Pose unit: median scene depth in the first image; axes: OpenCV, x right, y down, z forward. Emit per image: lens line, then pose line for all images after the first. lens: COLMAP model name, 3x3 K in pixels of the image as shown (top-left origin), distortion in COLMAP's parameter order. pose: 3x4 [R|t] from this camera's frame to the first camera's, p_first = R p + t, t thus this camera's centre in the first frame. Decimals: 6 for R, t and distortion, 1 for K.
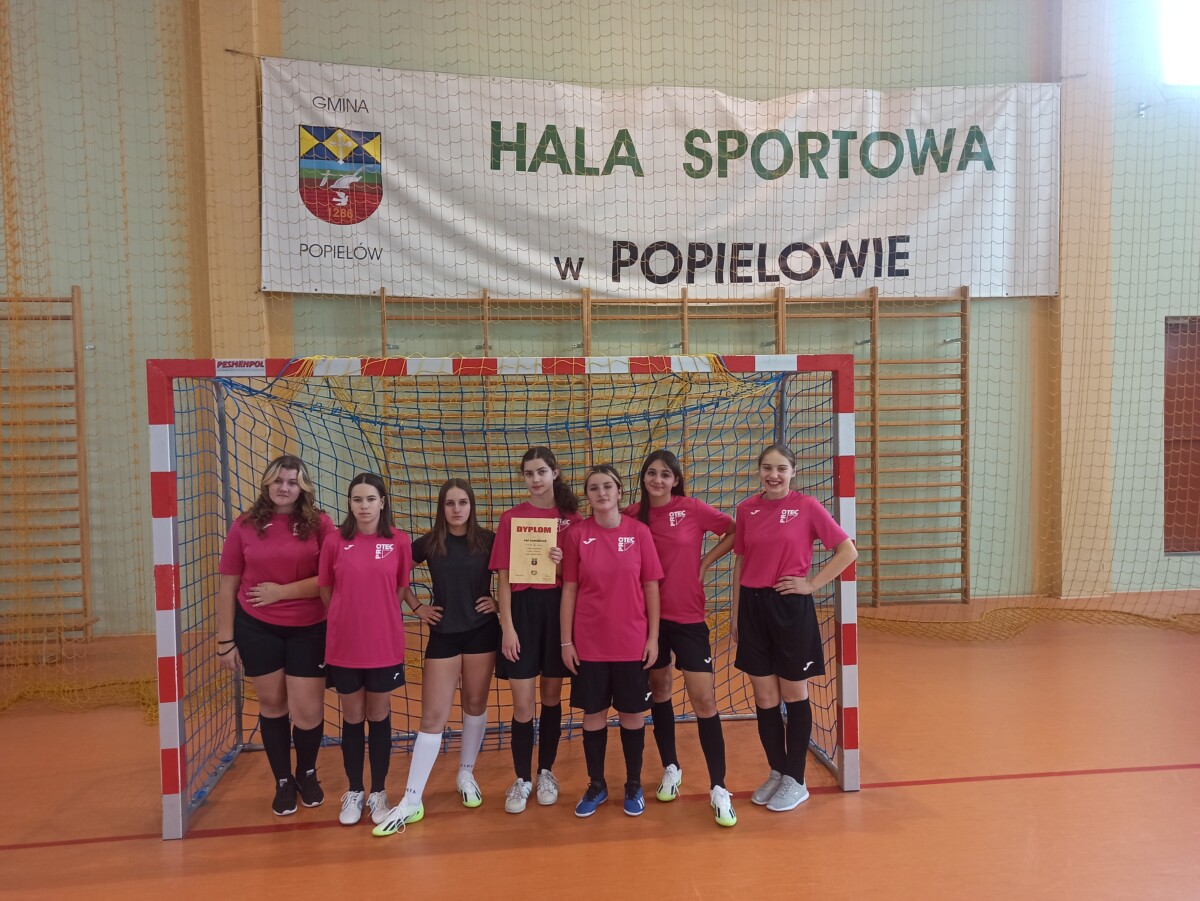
lens RADIAL K [[884.5, 0, 600.0], [0, 884.5, 450.5], [0, 0, 1]] dist [0.042742, -0.023647]
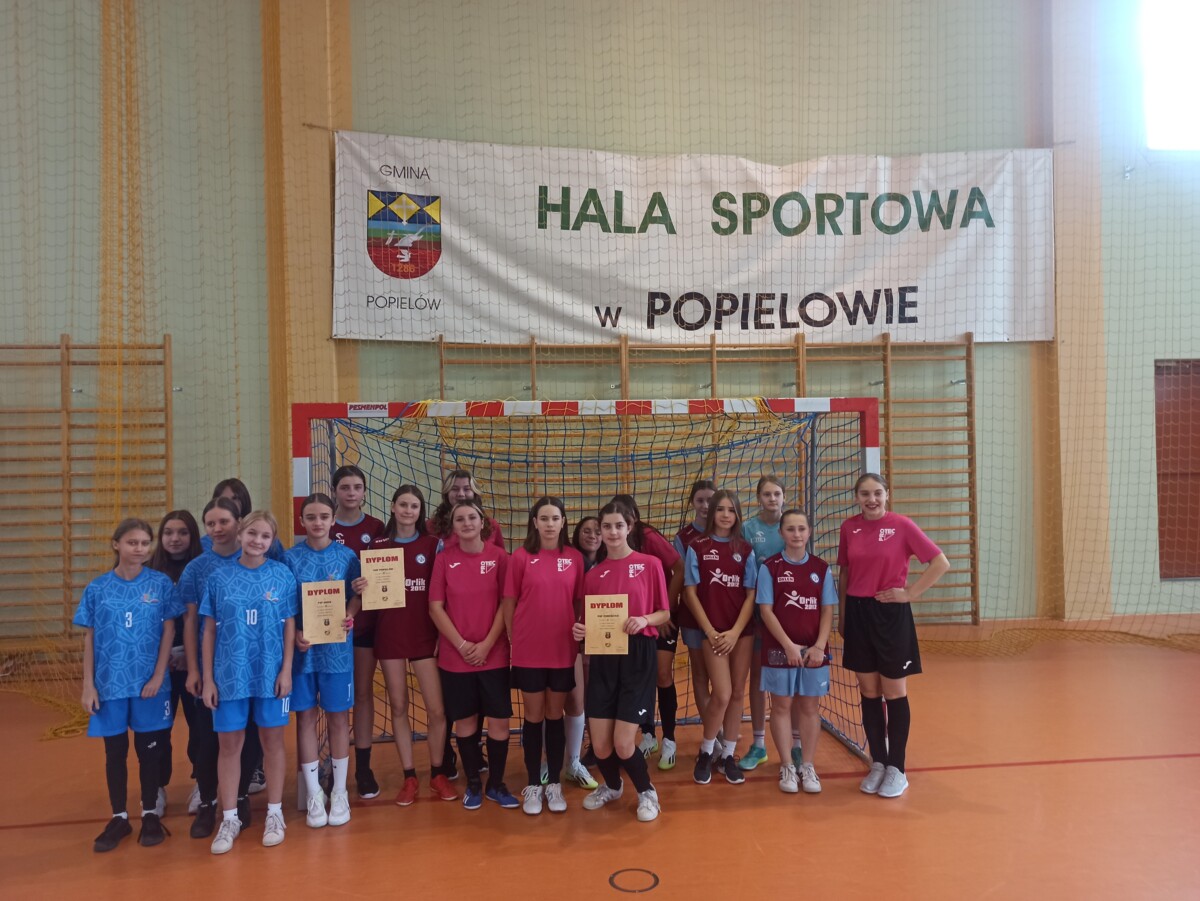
lens RADIAL K [[884.5, 0, 600.0], [0, 884.5, 450.5], [0, 0, 1]] dist [0.042742, -0.023647]
pose [[0.999994, -0.000998, -0.003193, -0.042589], [0.000867, 0.999172, -0.040670, 0.005068], [0.003231, 0.040667, 0.999168, -0.092507]]
